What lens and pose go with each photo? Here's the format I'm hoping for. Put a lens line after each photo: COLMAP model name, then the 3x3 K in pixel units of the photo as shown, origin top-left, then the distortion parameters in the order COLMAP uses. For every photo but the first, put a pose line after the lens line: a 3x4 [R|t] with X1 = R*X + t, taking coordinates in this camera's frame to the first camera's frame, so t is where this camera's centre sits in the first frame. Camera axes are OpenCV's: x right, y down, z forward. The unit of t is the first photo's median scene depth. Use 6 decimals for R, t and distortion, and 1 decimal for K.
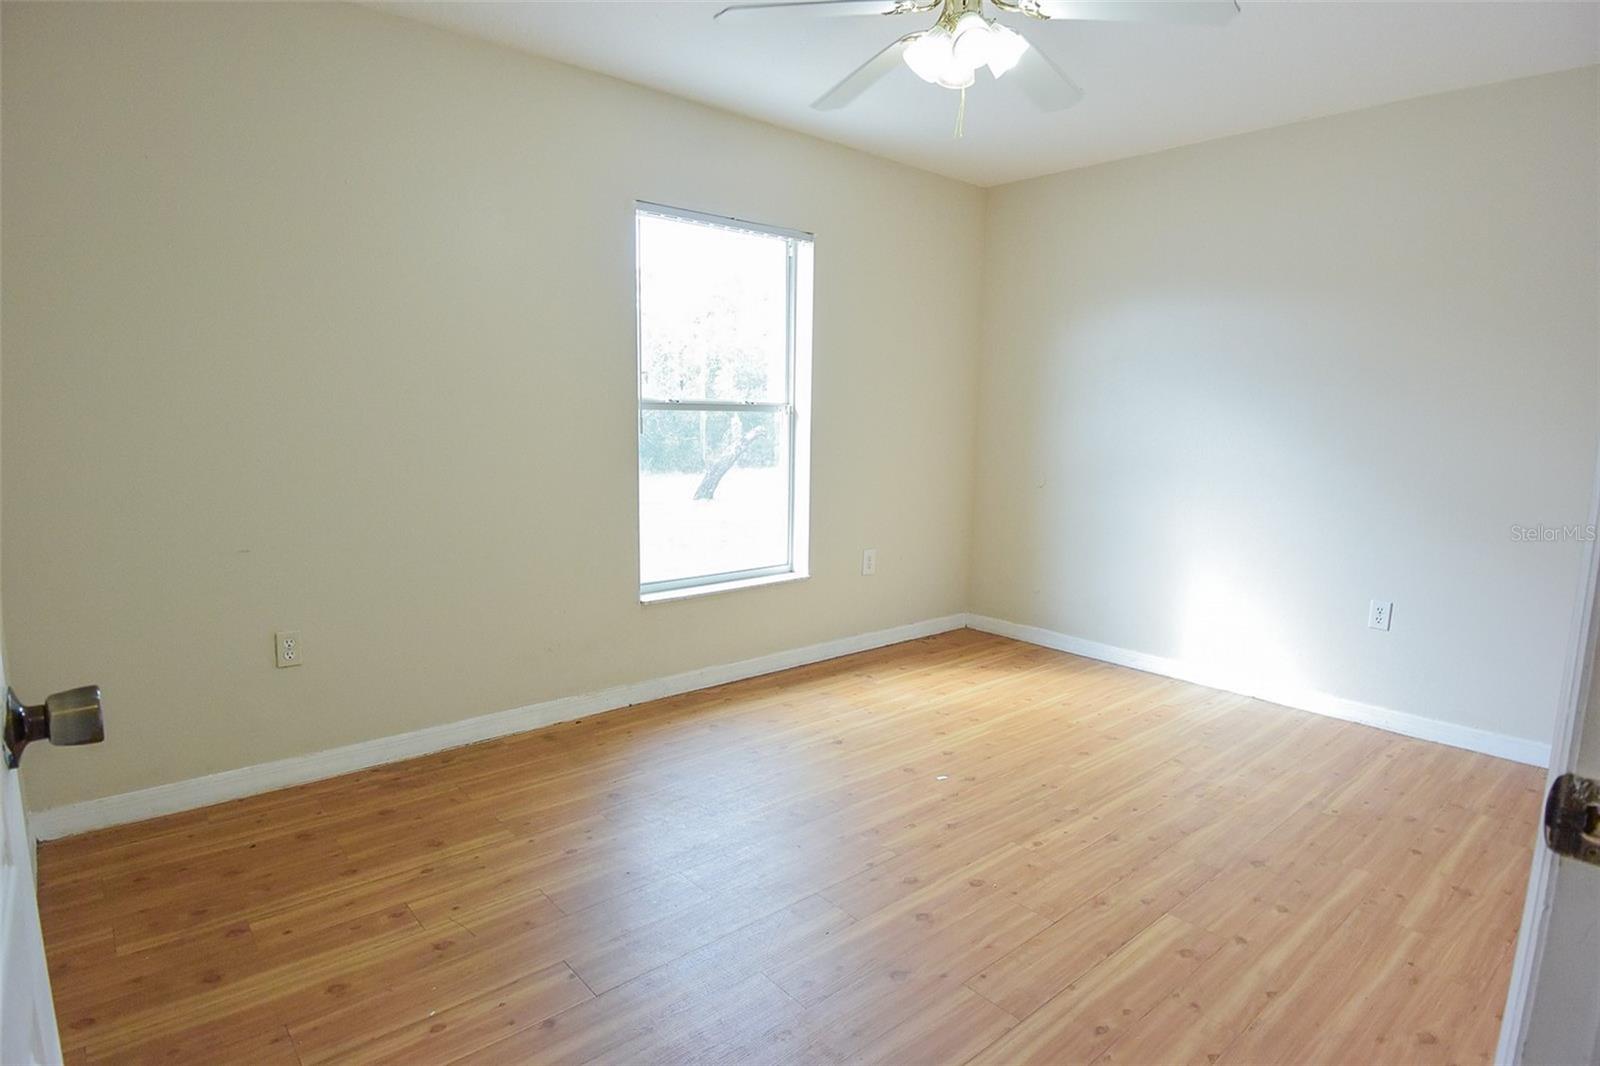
lens RADIAL K [[877.2, 0, 799.5], [0, 877.2, 537.6], [0, 0, 1]] dist [-0.007553, -0.018981]
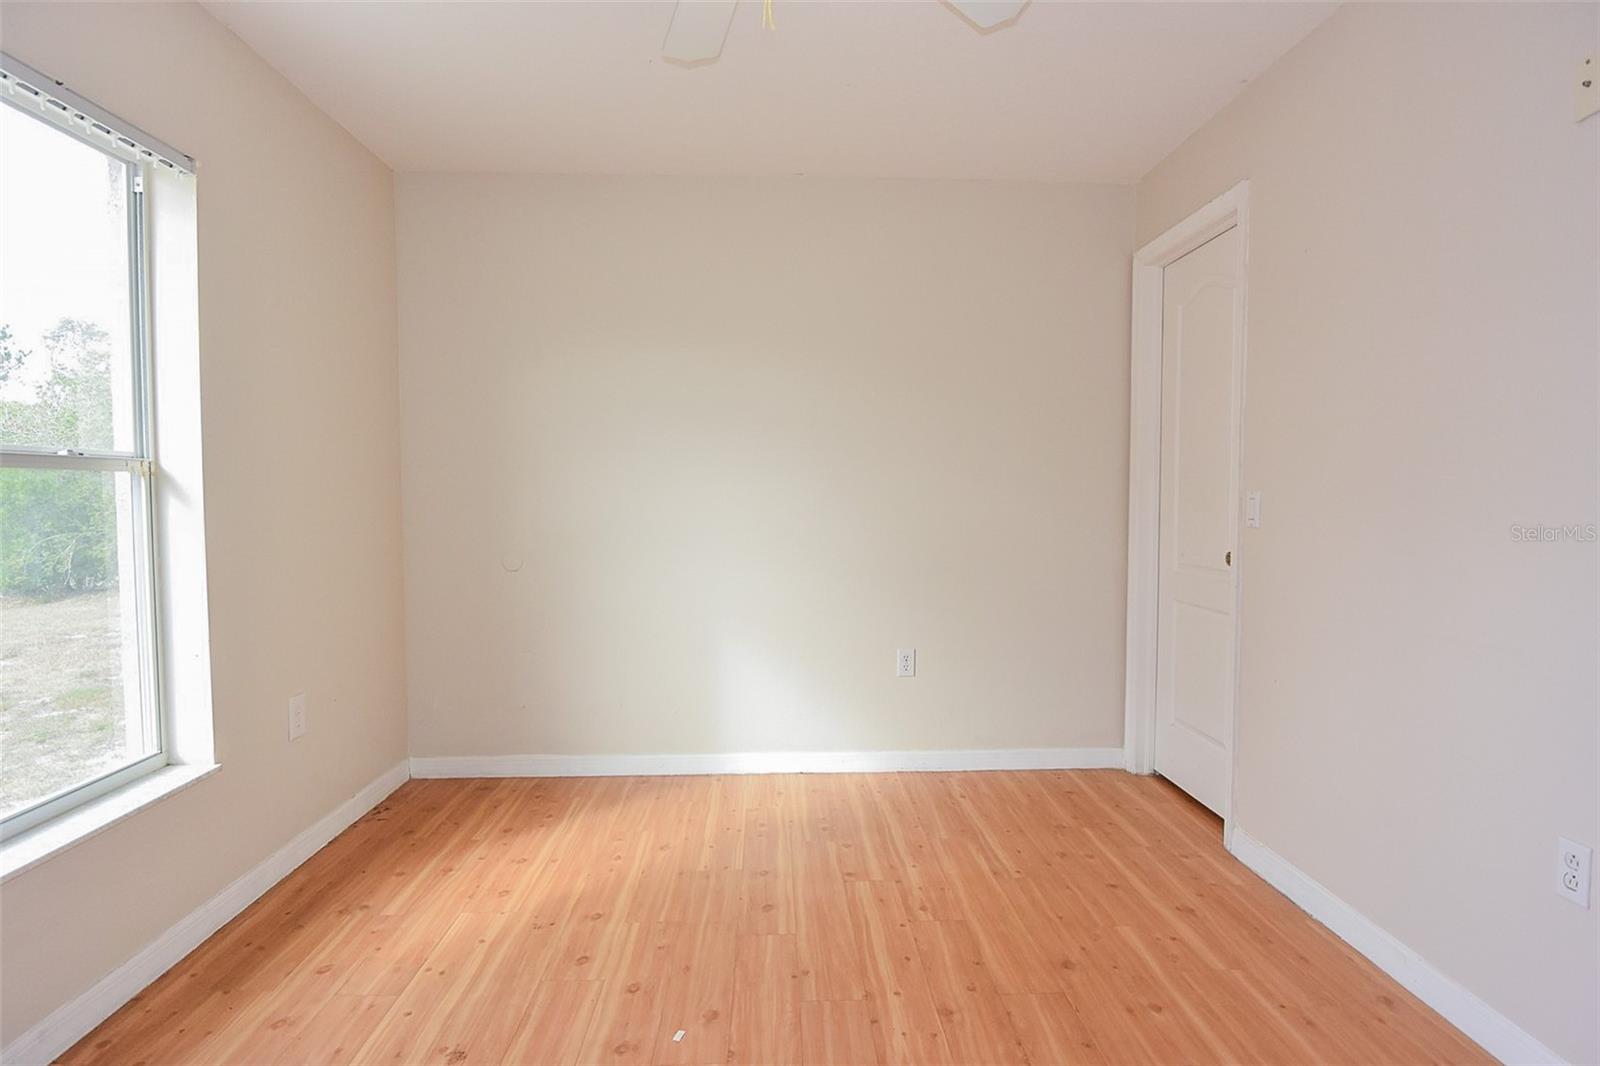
lens RADIAL K [[877.2, 0, 801.5], [0, 877.2, 538.2], [0, 0, 1]] dist [-0.007553, -0.018981]
pose [[0.624908, -0.058567, 0.778498, -0.215948], [0.125711, 0.991718, -0.026301, -0.045979], [-0.770511, 0.114302, 0.627095, 0.428165]]
